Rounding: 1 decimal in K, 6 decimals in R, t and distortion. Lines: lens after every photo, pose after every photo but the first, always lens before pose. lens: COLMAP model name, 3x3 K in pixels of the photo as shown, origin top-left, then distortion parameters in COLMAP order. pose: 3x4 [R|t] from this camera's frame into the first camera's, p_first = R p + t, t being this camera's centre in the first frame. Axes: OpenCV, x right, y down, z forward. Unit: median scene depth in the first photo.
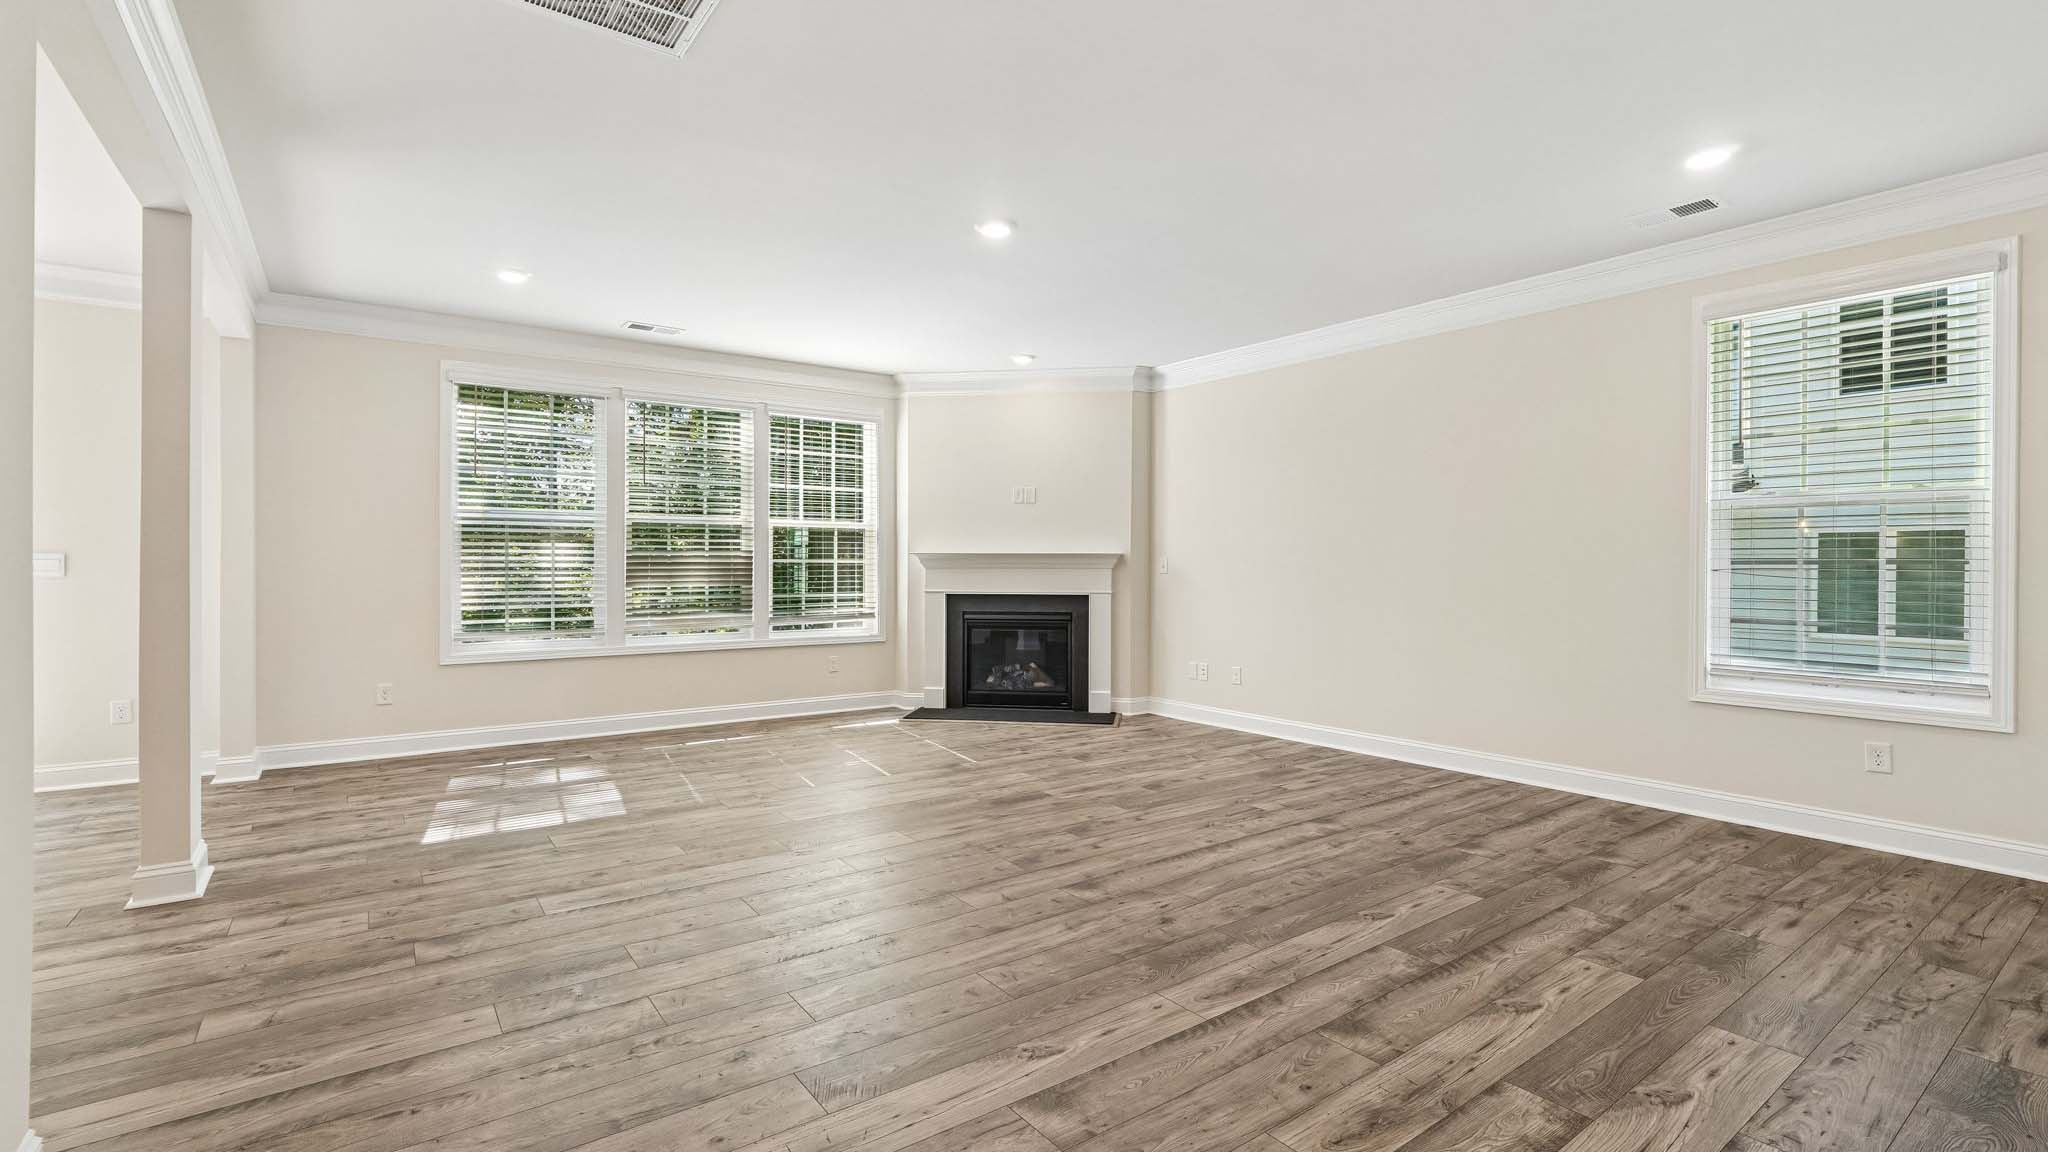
lens RADIAL K [[899.9, 0, 1083.6], [0, 899.9, 569.4], [0, 0, 1]] dist [-0.017685, 0.006901]
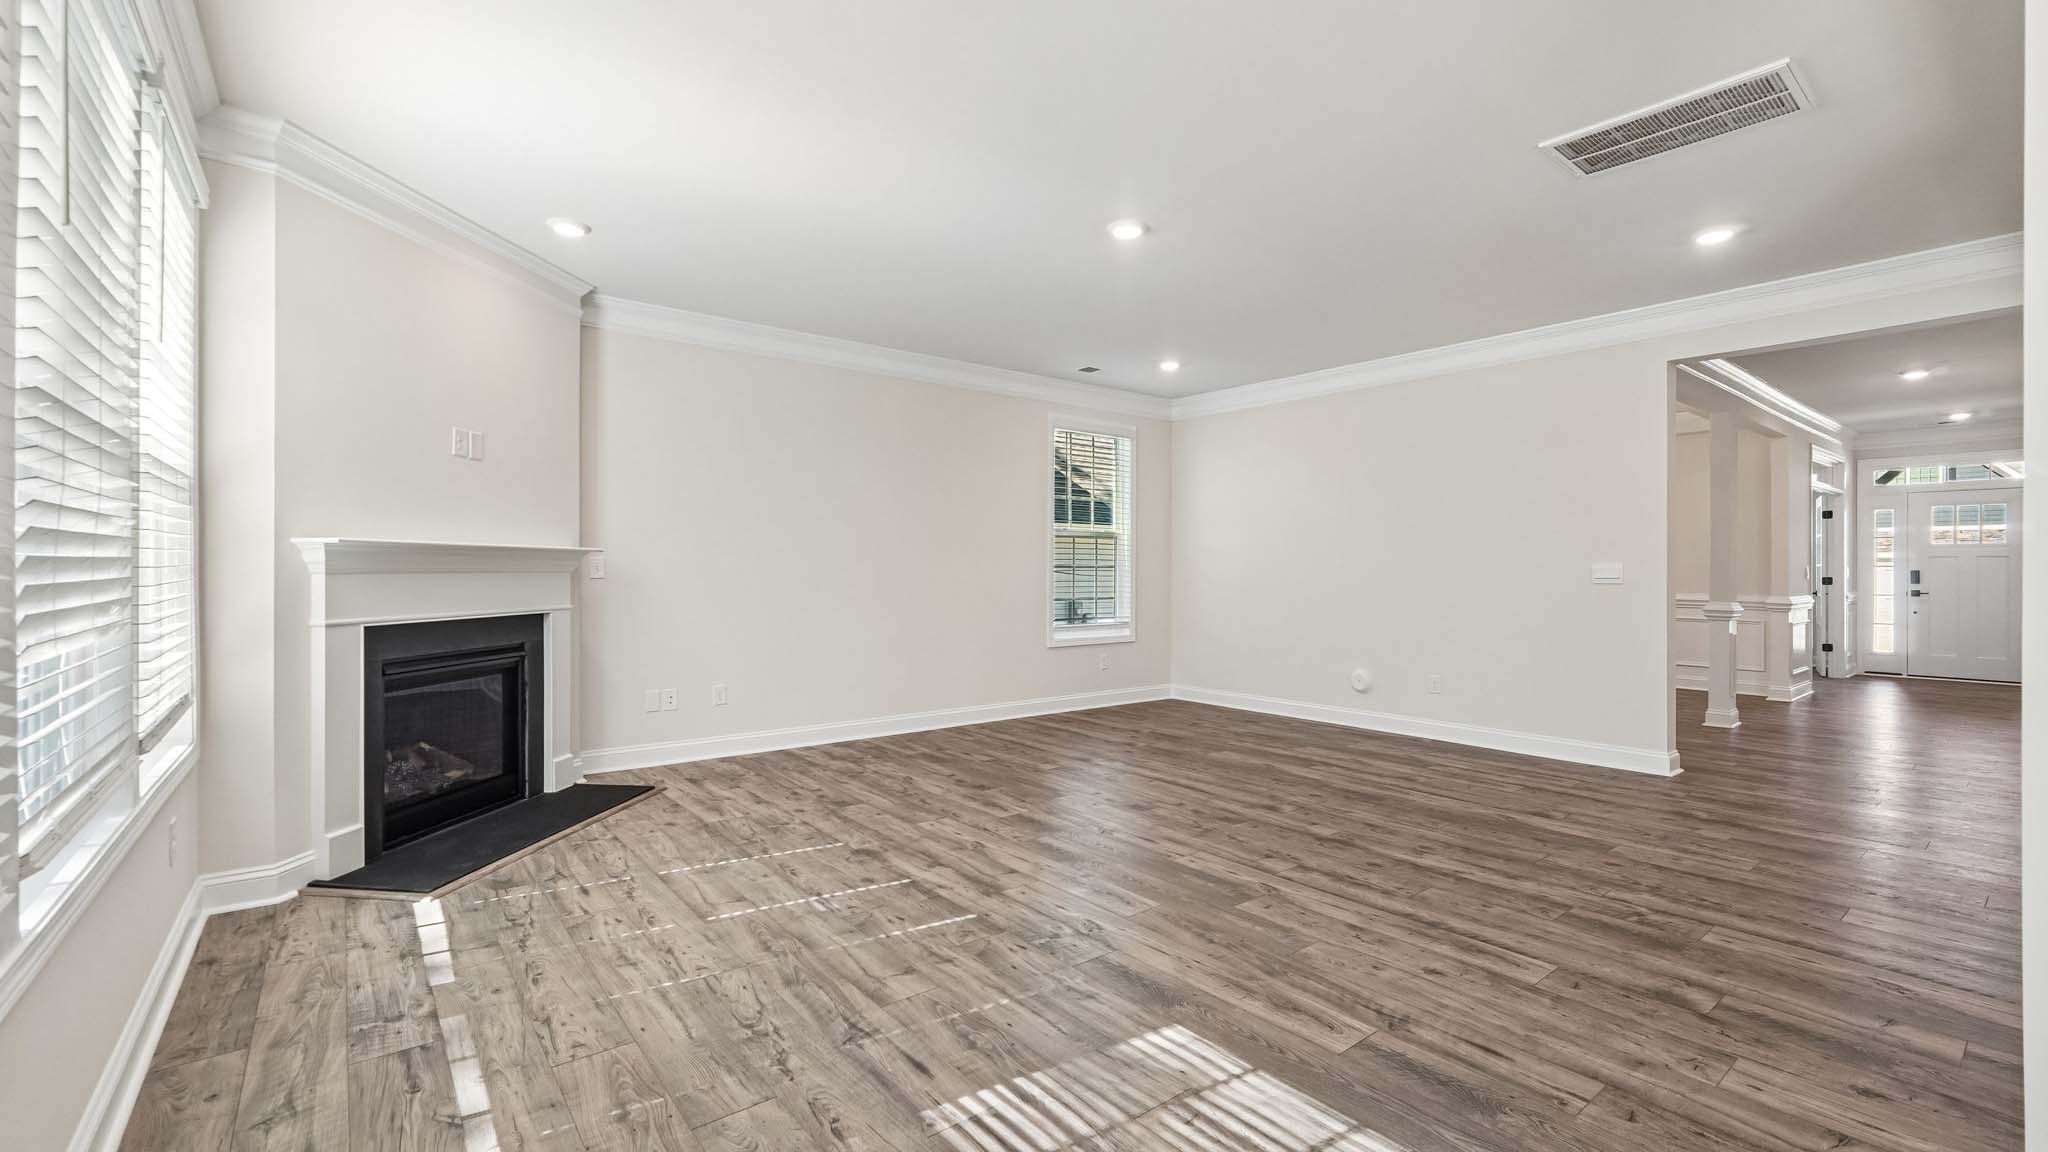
lens RADIAL K [[966.6, 0, 947.2], [0, 966.6, 571.4], [0, 0, 1]] dist [-0.012192, 0.009419]
pose [[-0.012971, -0.006363, 0.999896, -1.039627], [-0.000130, 0.999980, 0.006362, -0.009019], [-0.999916, -0.000048, -0.012971, 1.086897]]
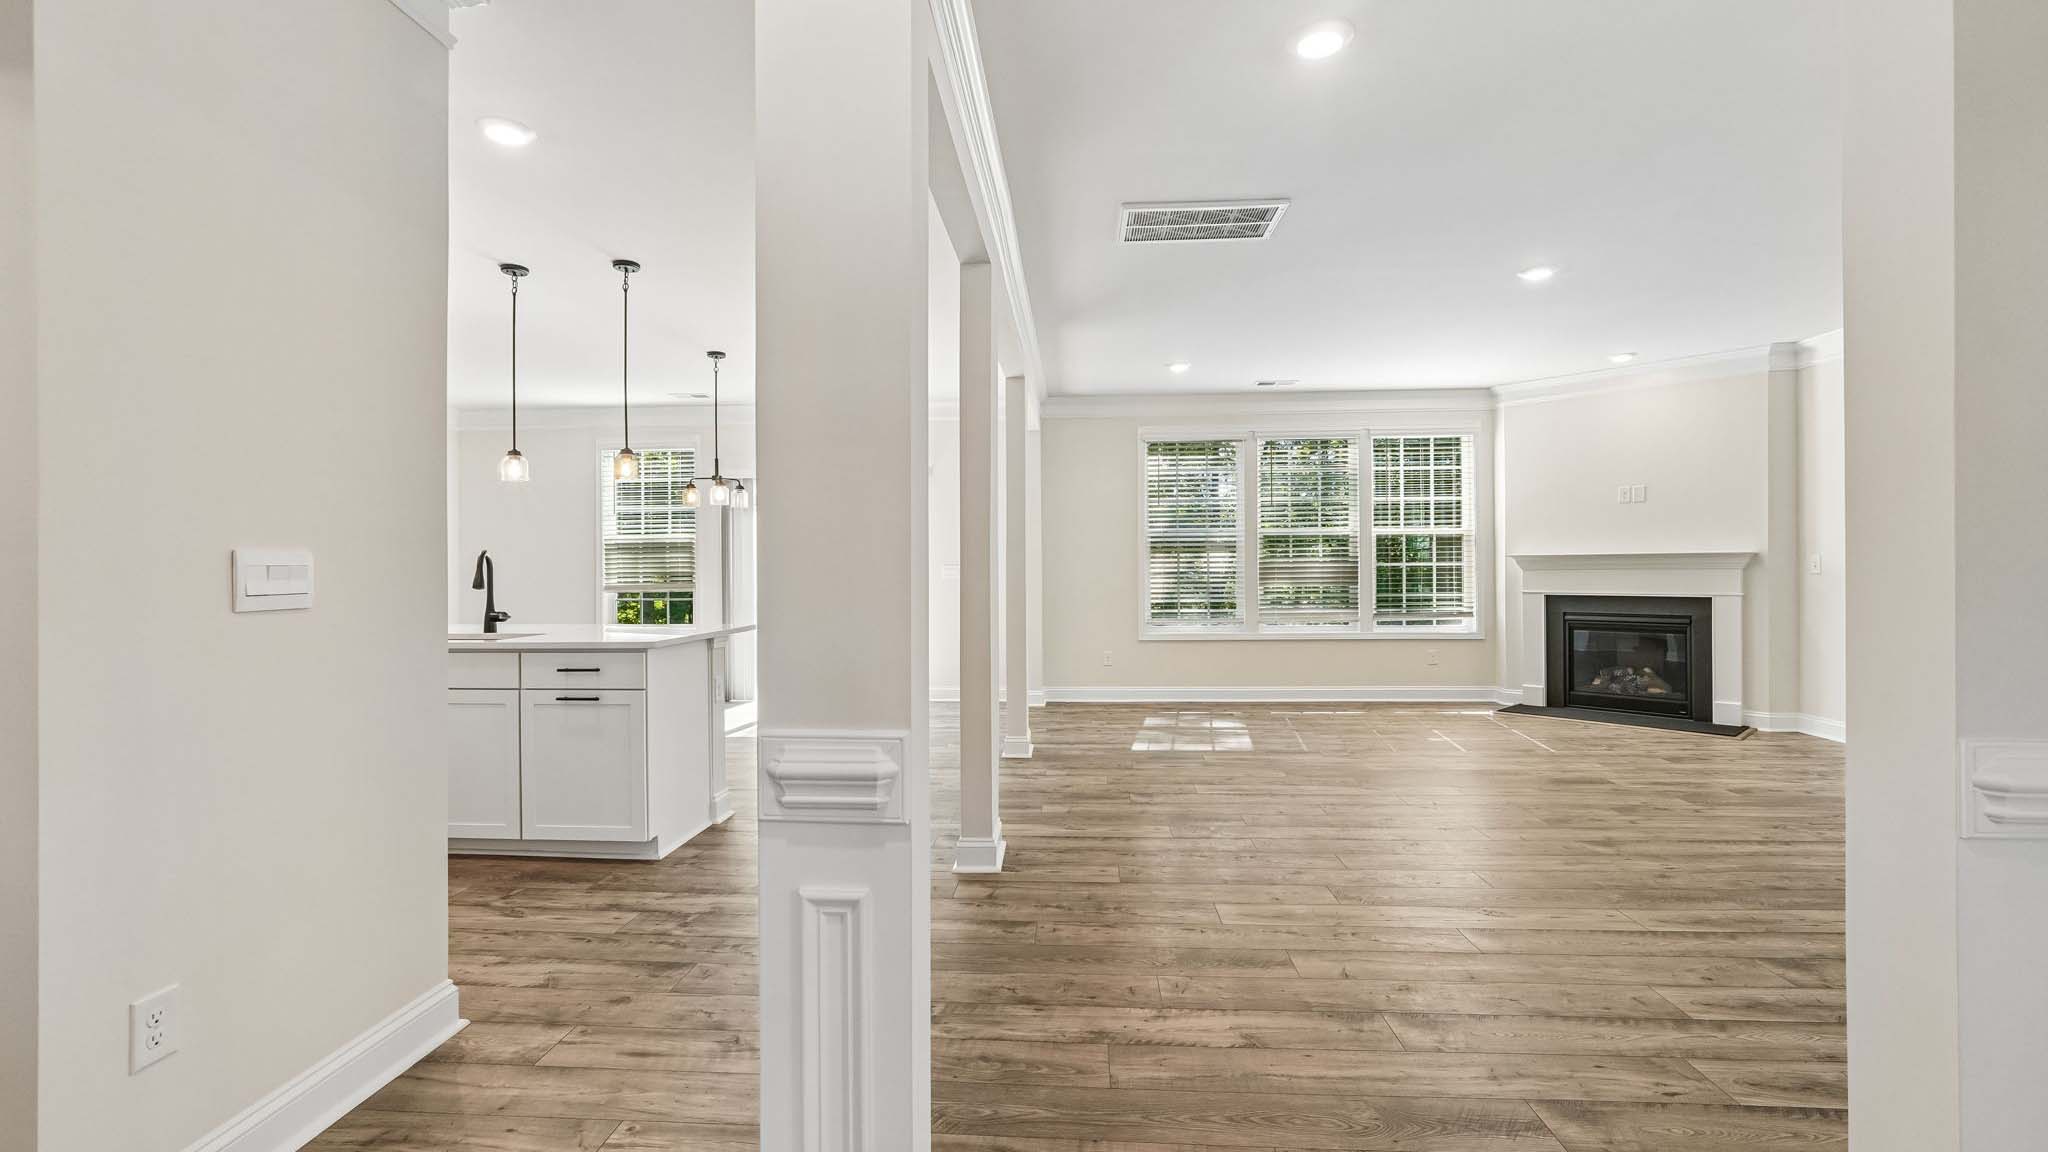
lens RADIAL K [[927.7, 0, 1036.7], [0, 927.7, 568.5], [0, 0, 1]] dist [-0.002768, 0.000125]
pose [[0.745567, -0.008683, -0.666374, 0.186498], [0.006151, 0.999962, -0.006148, 0.000216], [0.666402, 0.000485, 0.745593, -0.272134]]
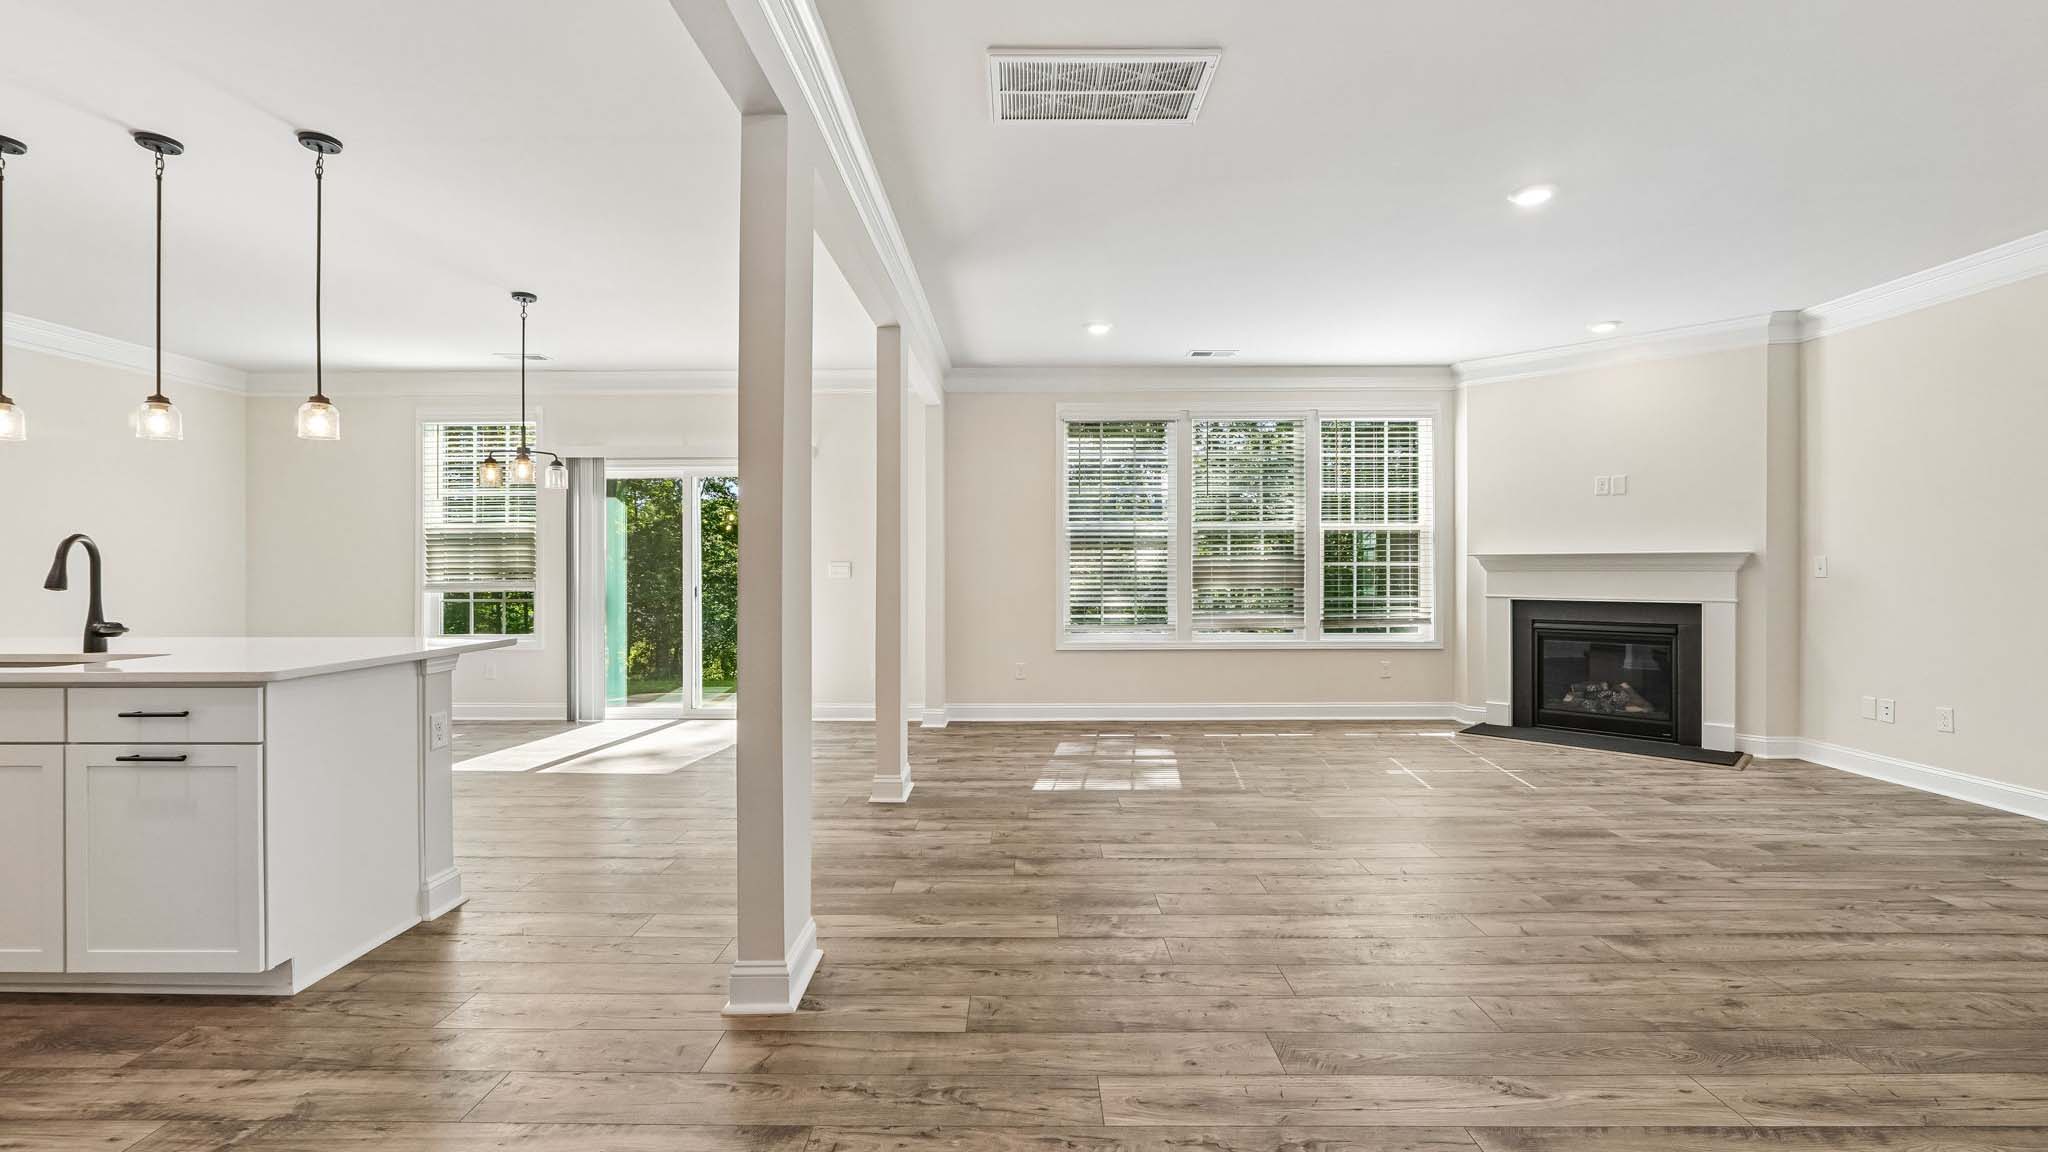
lens RADIAL K [[928.0, 0, 1051.5], [0, 928.0, 569.4], [0, 0, 1]] dist [-0.015778, 0.010236]
pose [[0.792376, -0.003106, -0.610025, 0.074115], [0.000837, 0.999992, -0.004005, 0.000402], [0.610032, 0.002663, 0.792372, -0.027154]]
